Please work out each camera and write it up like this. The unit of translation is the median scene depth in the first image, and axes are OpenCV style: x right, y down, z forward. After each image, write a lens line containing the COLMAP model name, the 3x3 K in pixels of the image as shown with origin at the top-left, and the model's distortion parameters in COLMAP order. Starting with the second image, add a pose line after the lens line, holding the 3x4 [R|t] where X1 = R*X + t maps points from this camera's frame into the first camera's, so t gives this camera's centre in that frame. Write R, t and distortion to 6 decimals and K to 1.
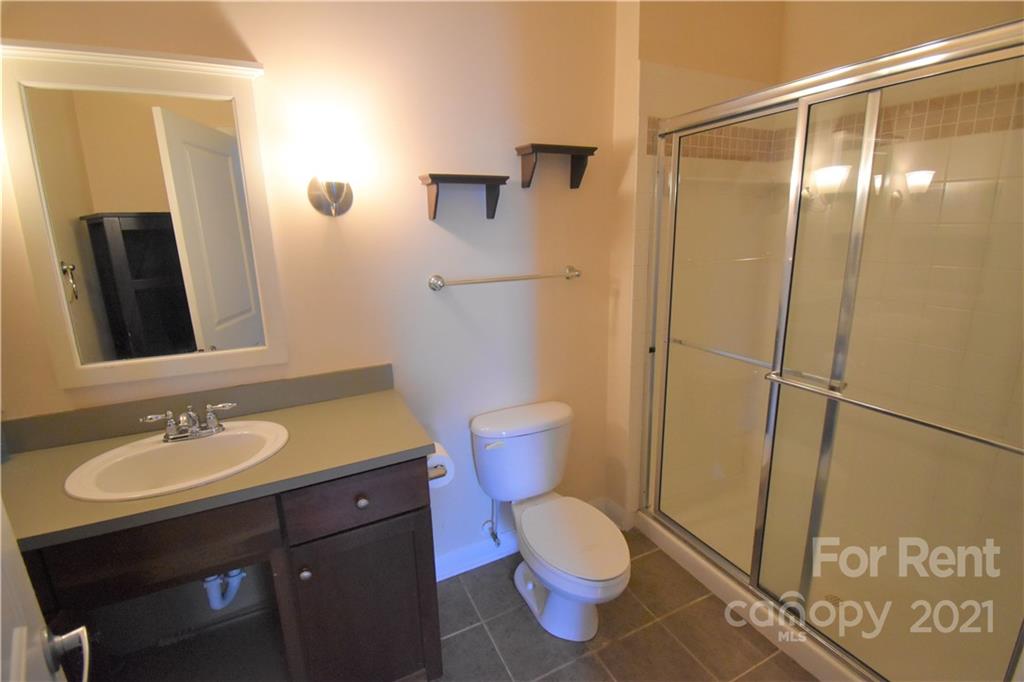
lens RADIAL K [[451.1, 0, 512.9], [0, 451.1, 337.1], [0, 0, 1]] dist [0.026369, -0.028505]
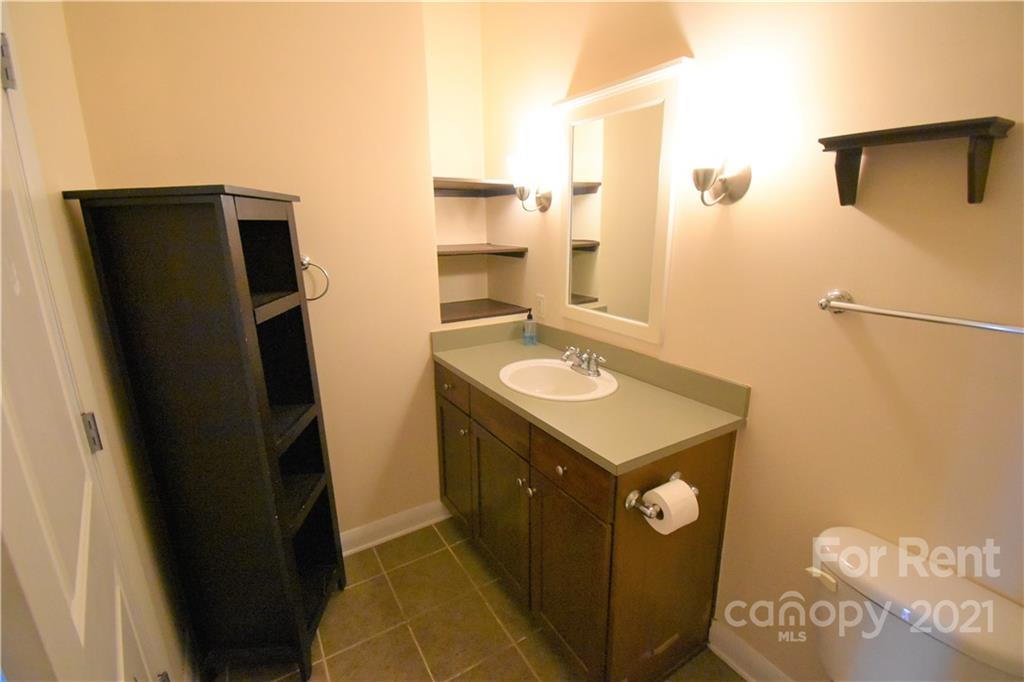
lens RADIAL K [[451.1, 0, 512.9], [0, 451.1, 337.1], [0, 0, 1]] dist [0.026369, -0.028505]
pose [[0.095616, 0.267593, -0.958776, 0.544354], [-0.219842, 0.945082, 0.241847, -0.159918], [0.970838, 0.187655, 0.149193, 0.563524]]
